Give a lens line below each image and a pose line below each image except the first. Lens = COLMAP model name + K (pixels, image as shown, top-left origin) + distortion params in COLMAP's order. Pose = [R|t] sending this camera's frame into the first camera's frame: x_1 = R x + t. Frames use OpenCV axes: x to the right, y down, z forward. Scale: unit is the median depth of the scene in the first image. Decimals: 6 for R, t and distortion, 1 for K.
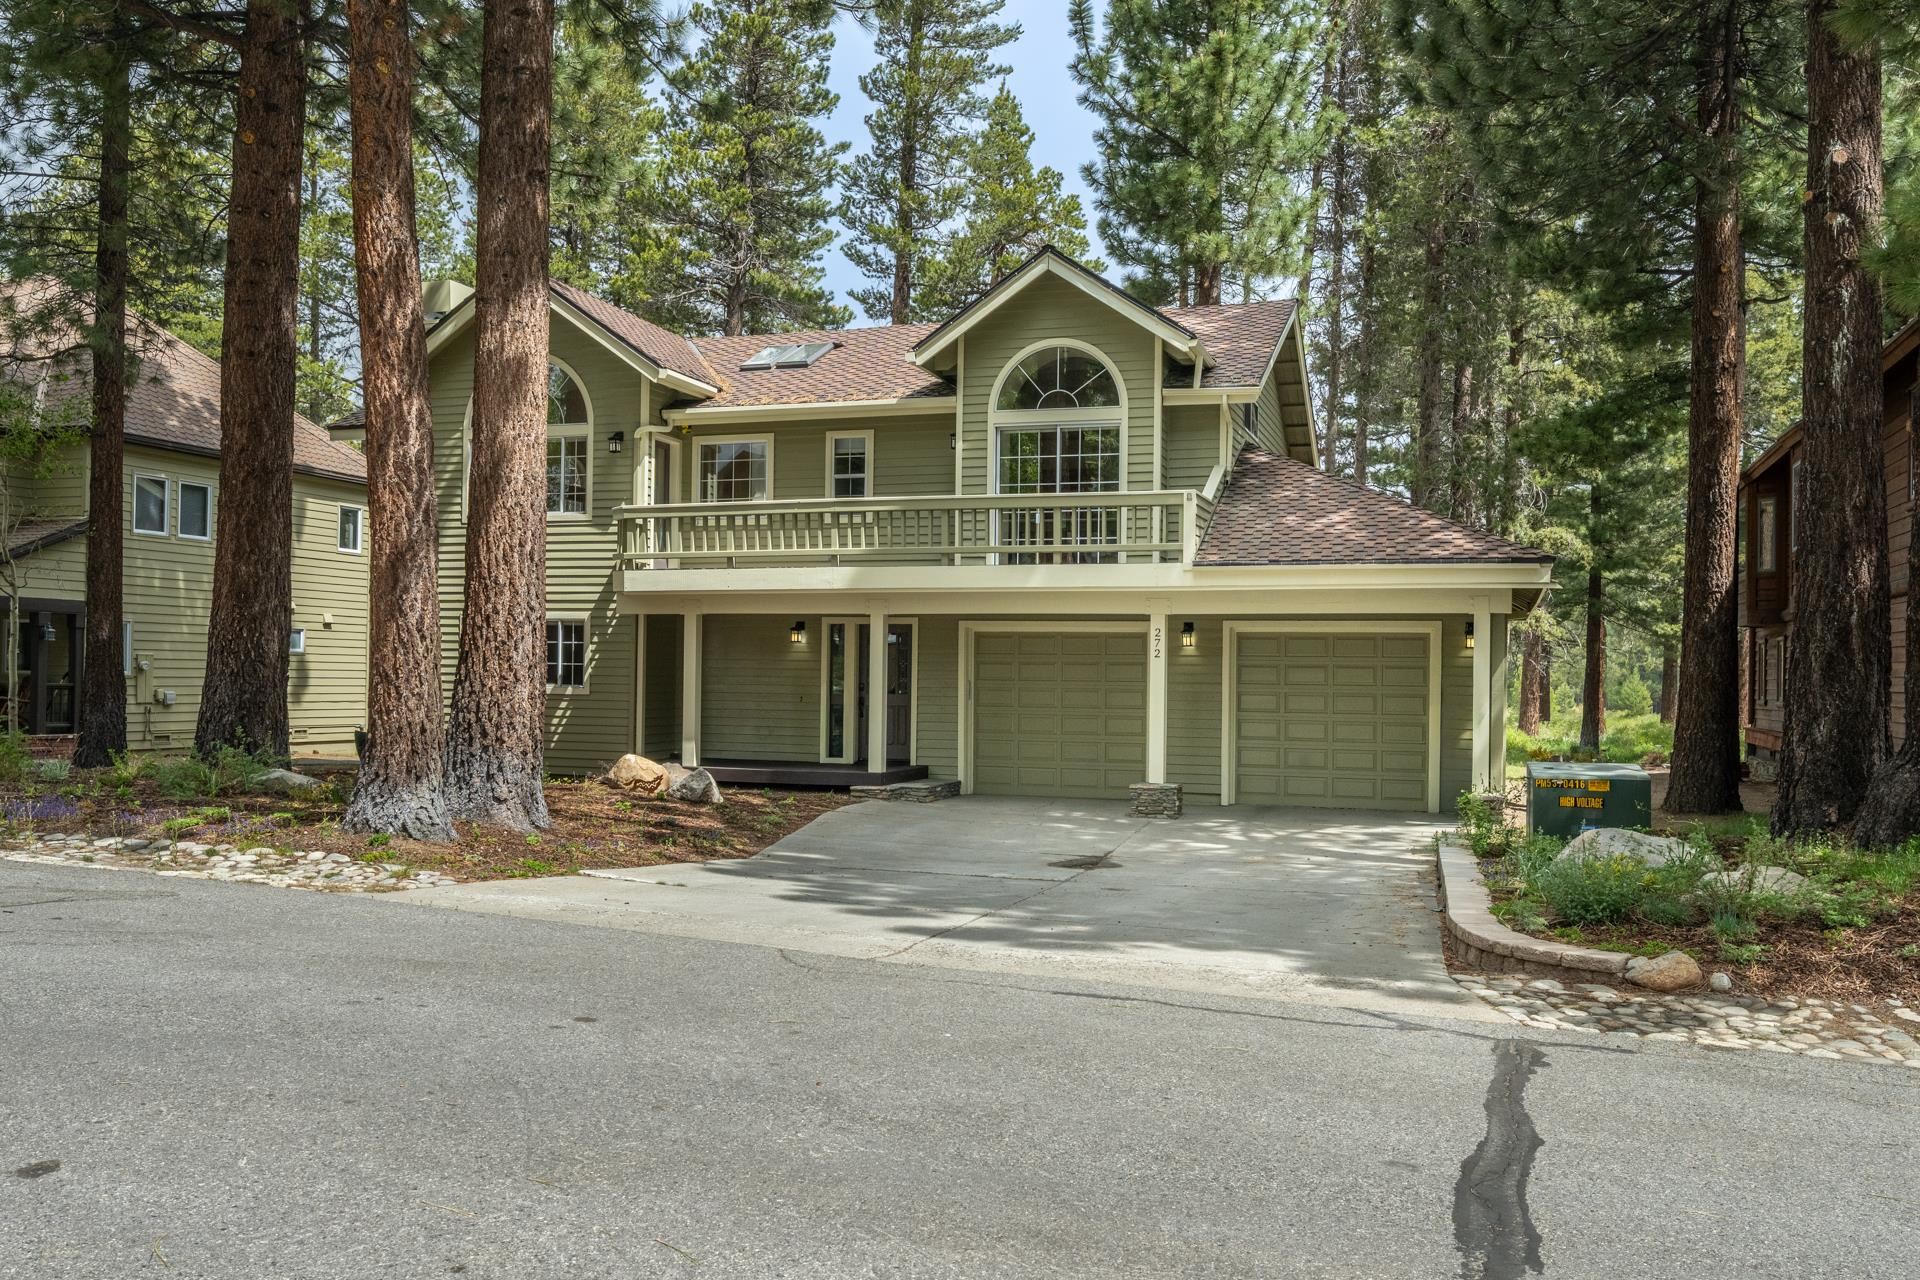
lens RADIAL K [[1582.3, 0, 955.3], [0, 1582.3, 649.4], [0, 0, 1]] dist [0.010732, -0.005197]
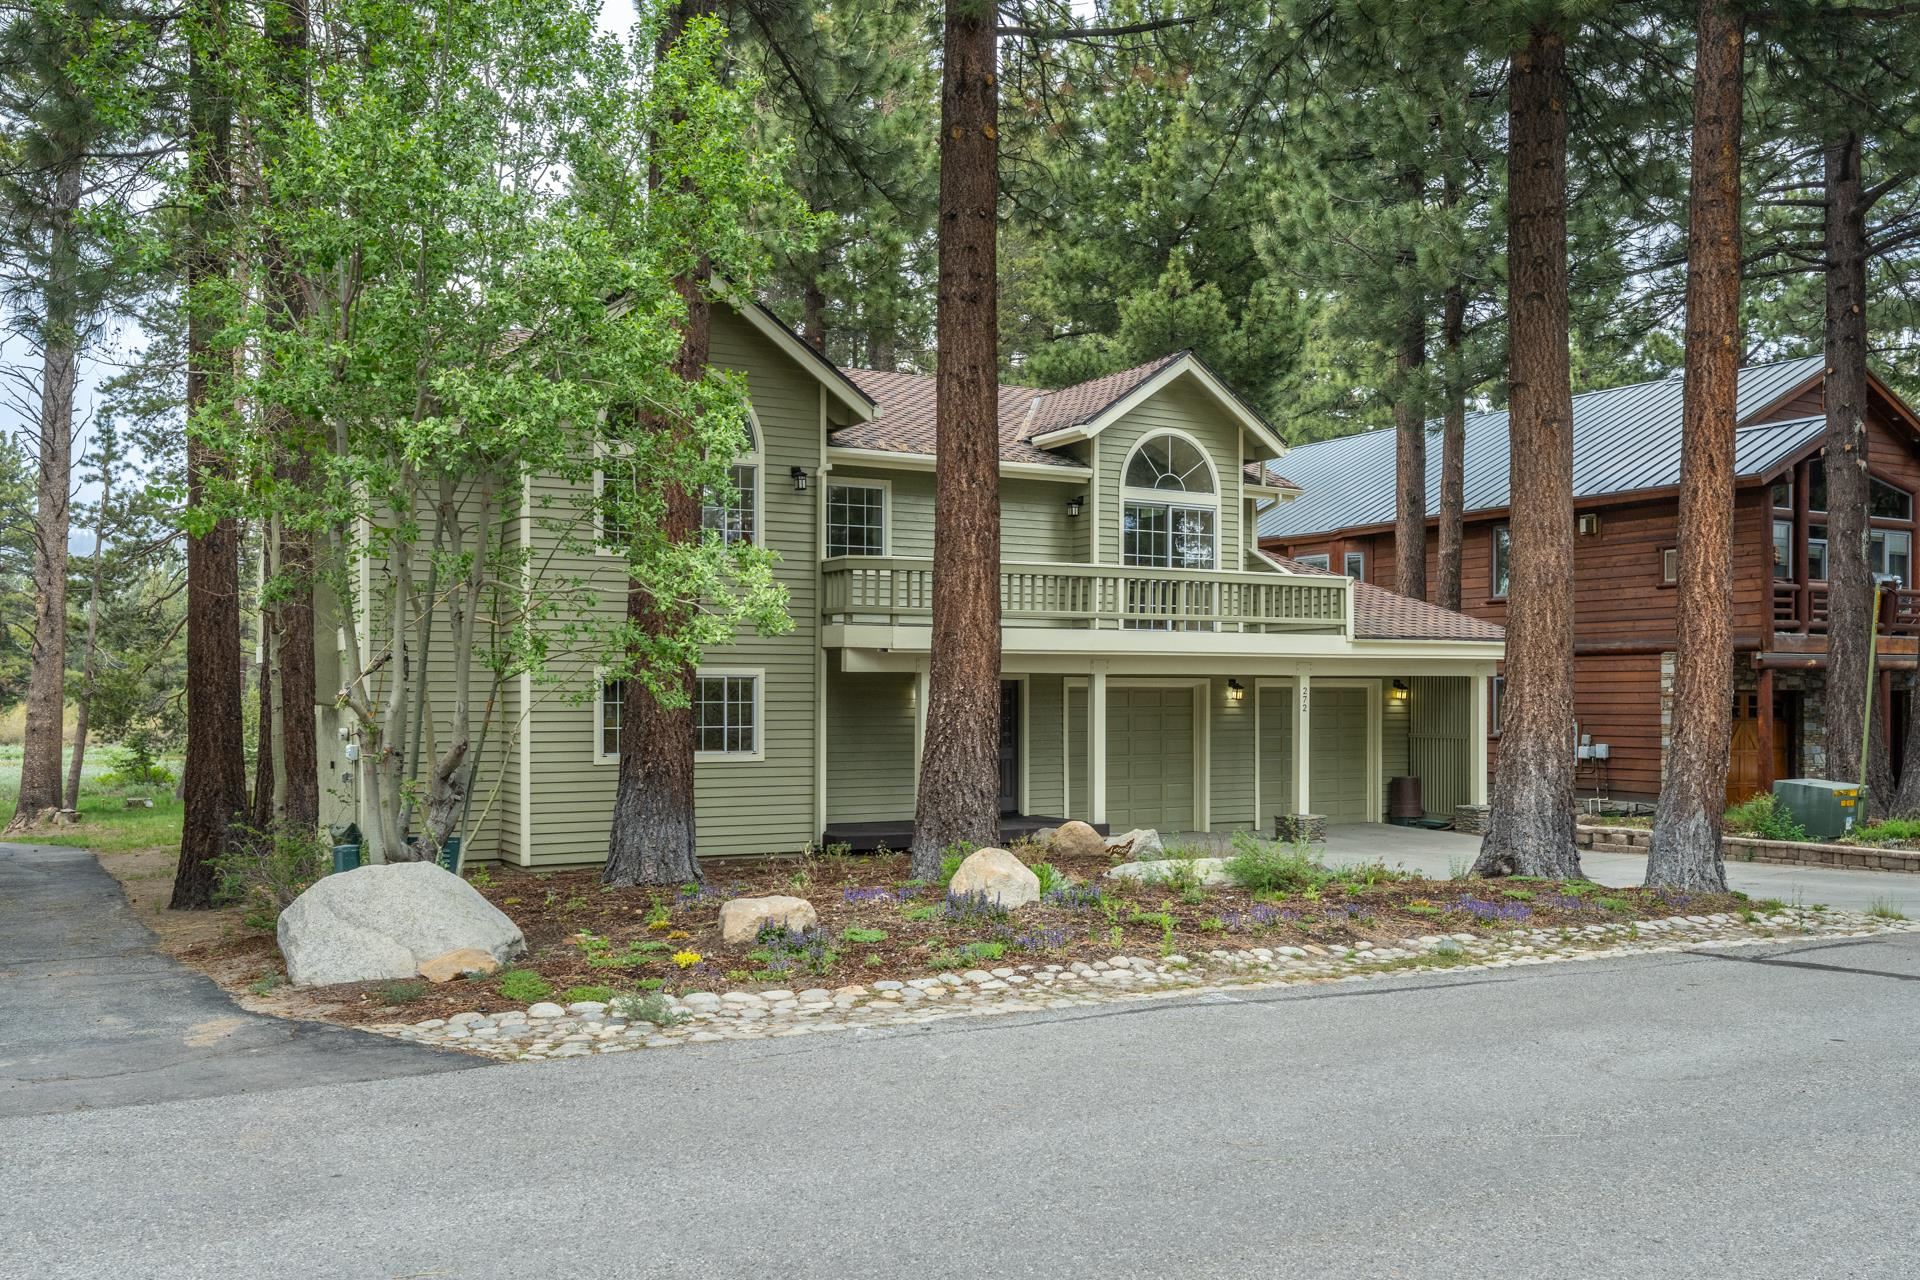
lens RADIAL K [[1632.3, 0, 967.1], [0, 1632.3, 681.8], [0, 0, 1]] dist [0.006530, 0.014581]
pose [[0.654500, -0.006617, 0.756033, -0.903160], [-0.003609, 0.999923, 0.011876, -0.028668], [-0.756053, -0.010501, 0.654426, 0.343562]]
